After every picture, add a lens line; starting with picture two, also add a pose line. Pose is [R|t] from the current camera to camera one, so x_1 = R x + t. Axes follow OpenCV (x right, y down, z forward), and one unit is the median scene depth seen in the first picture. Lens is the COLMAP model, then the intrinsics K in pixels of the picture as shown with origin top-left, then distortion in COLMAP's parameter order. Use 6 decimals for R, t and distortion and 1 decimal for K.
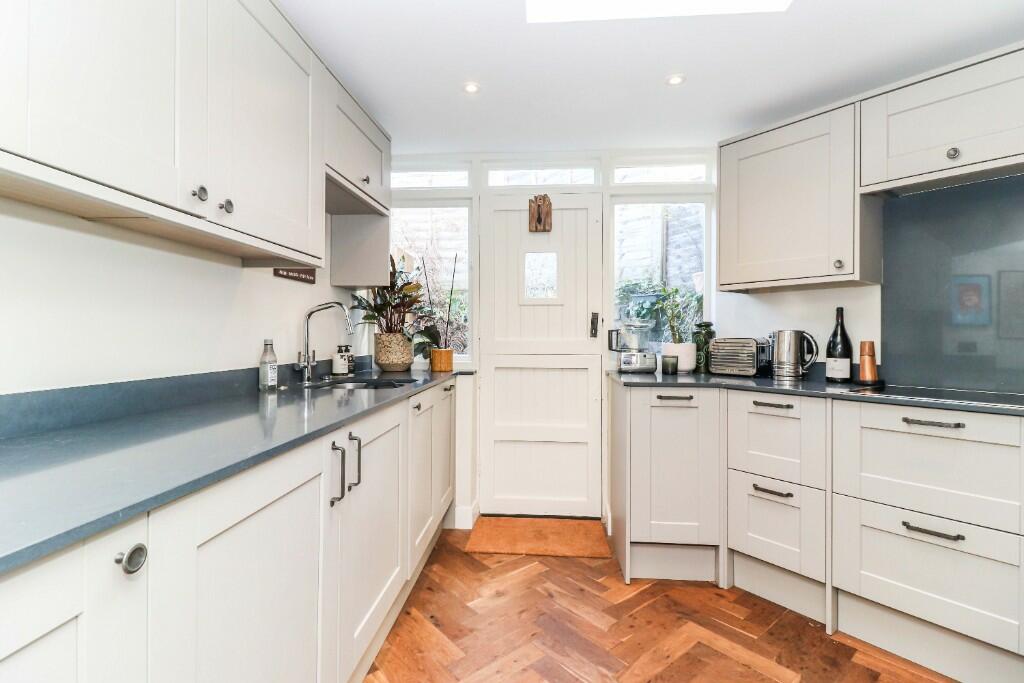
lens RADIAL K [[473.6, 0, 513.9], [0, 473.6, 335.7], [0, 0, 1]] dist [0.023565, -0.006223]
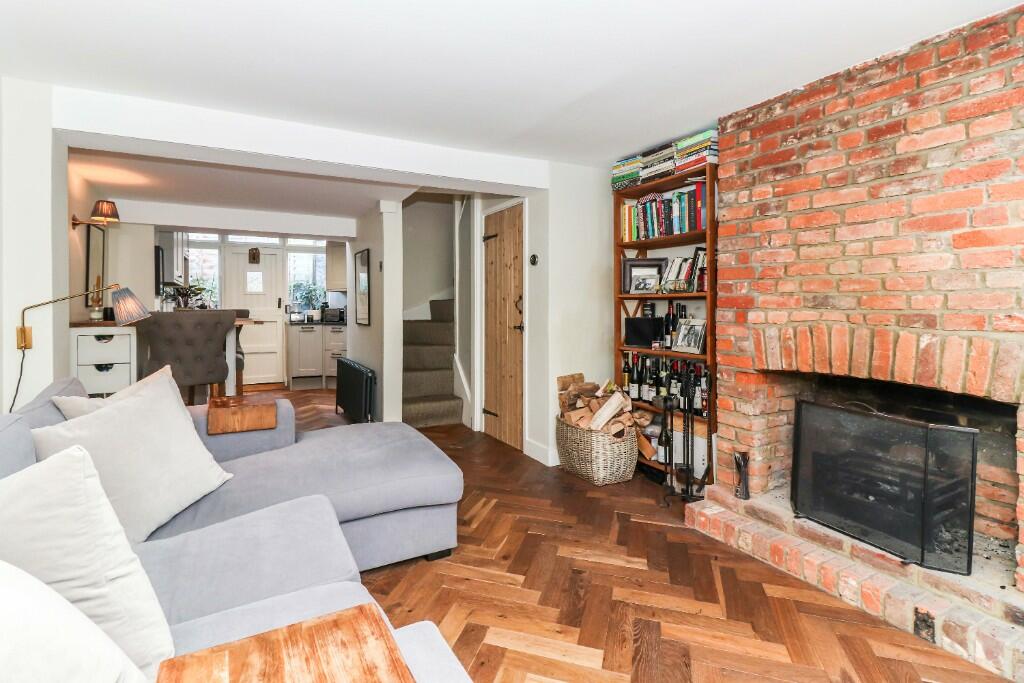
lens RADIAL K [[473.6, 0, 466.0], [0, 473.6, 307.2], [0, 0, 1]] dist [0.023565, -0.006223]
pose [[0.868829, -0.011394, 0.494982, -0.235359], [0.007949, 0.999927, 0.009065, -0.018933], [-0.495049, -0.003941, 0.868856, -1.813148]]
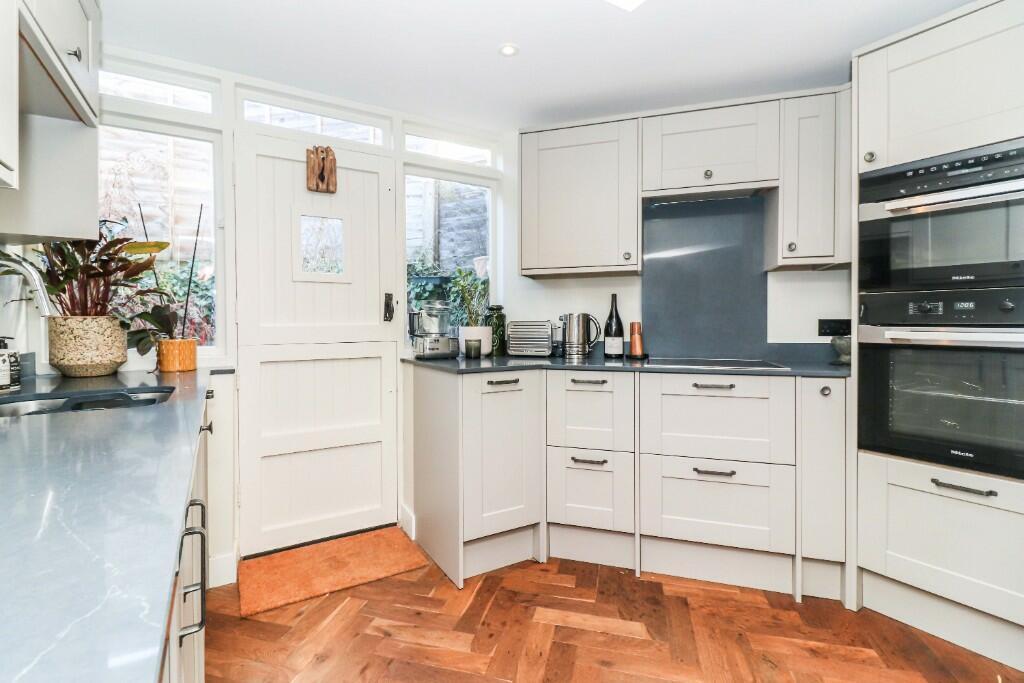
lens RADIAL K [[473.6, 0, 495.9], [0, 473.6, 328.4], [0, 0, 1]] dist [0.023565, -0.006223]
pose [[0.828365, -0.013944, 0.560015, -0.183411], [0.006849, 0.999868, 0.014765, 0.005647], [-0.560147, -0.008395, 0.828351, 0.178906]]
